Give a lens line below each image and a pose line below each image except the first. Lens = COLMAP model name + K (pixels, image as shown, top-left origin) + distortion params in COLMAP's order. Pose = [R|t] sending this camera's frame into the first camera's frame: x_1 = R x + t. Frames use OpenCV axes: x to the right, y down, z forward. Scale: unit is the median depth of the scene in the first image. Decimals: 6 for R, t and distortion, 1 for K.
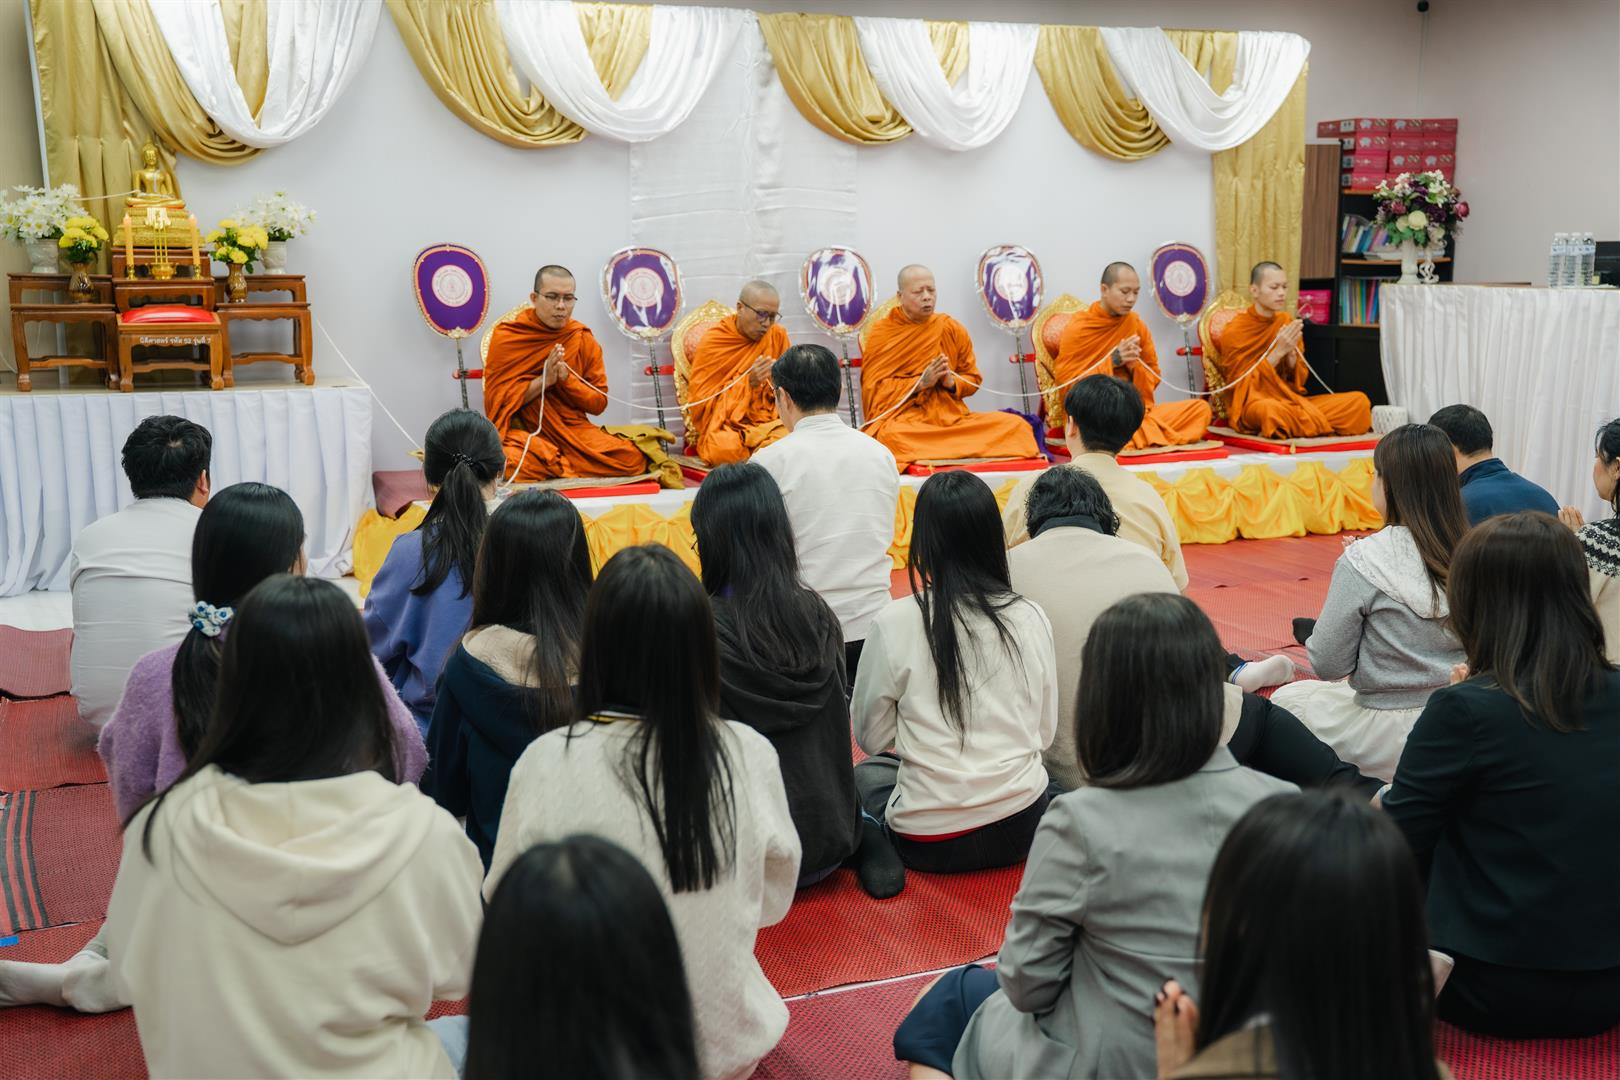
lens RADIAL K [[1771.7, 0, 809.9], [0, 1771.7, 547.9], [0, 0, 1]] dist [0.020910, 0.241034]
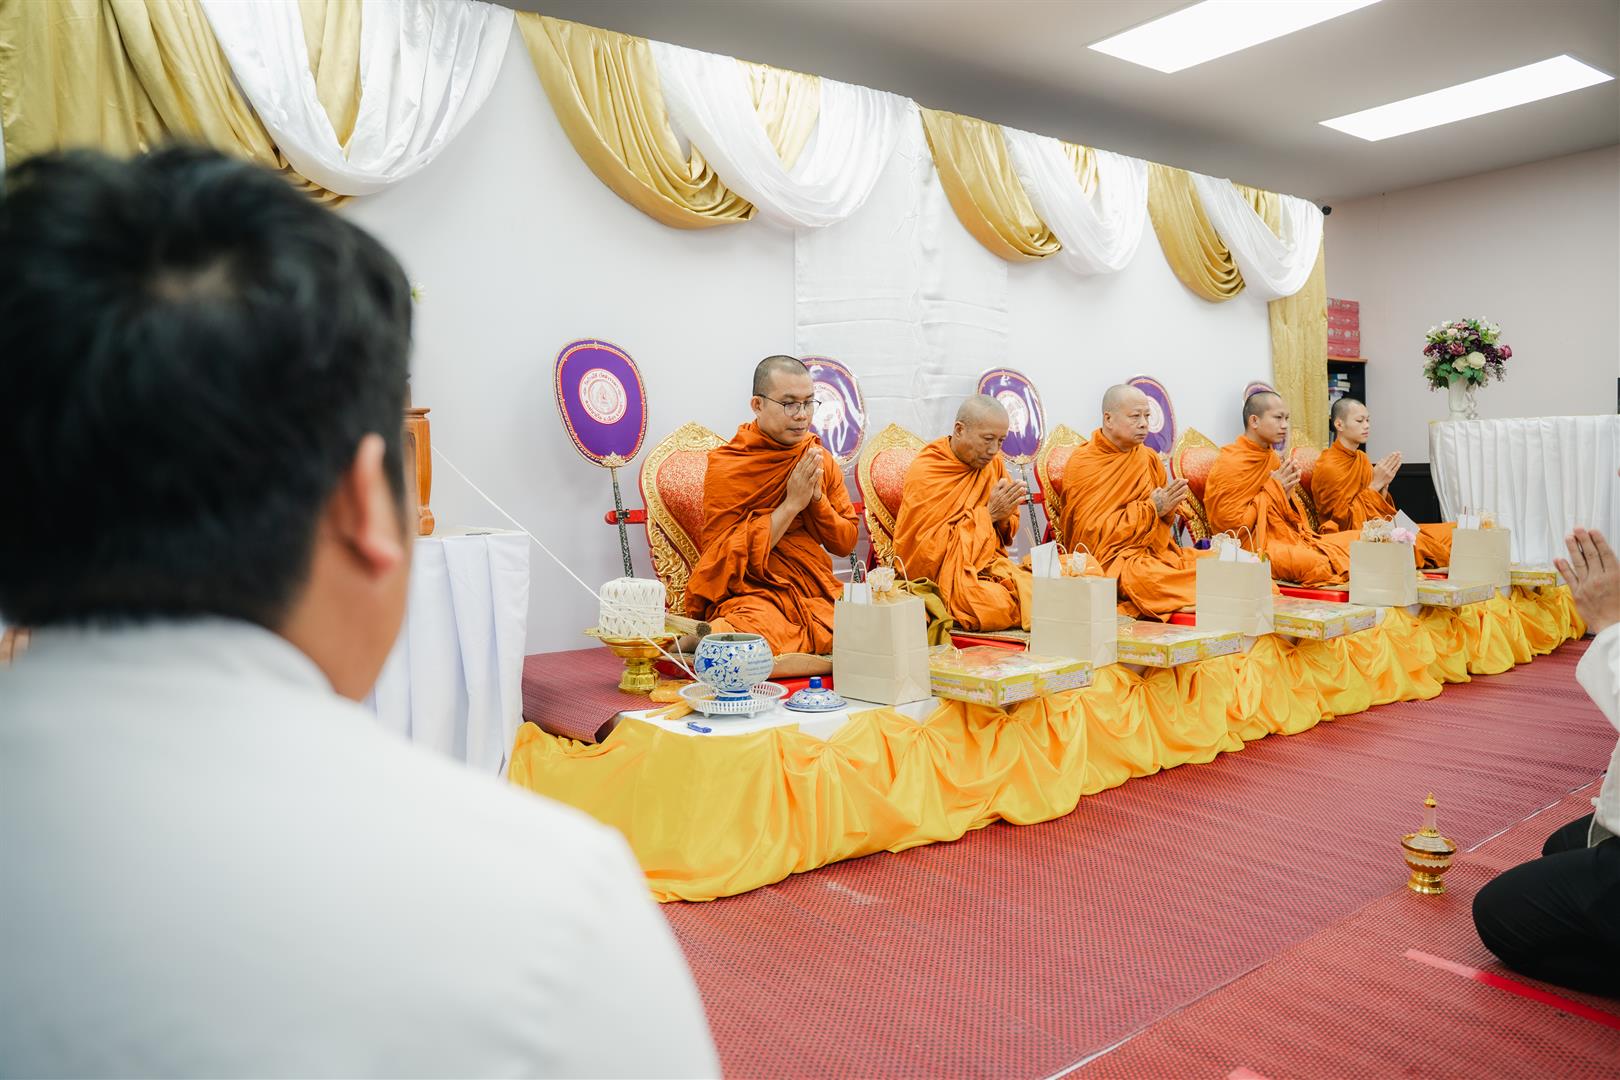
lens RADIAL K [[1113.4, 0, 816.9], [0, 1113.4, 536.3], [0, 0, 1]] dist [-0.148232, 0.111565]
pose [[0.972952, -0.031728, 0.228819, -0.203954], [0.057278, 0.992726, -0.105898, -0.035670], [-0.223795, 0.116140, 0.967692, 0.510272]]
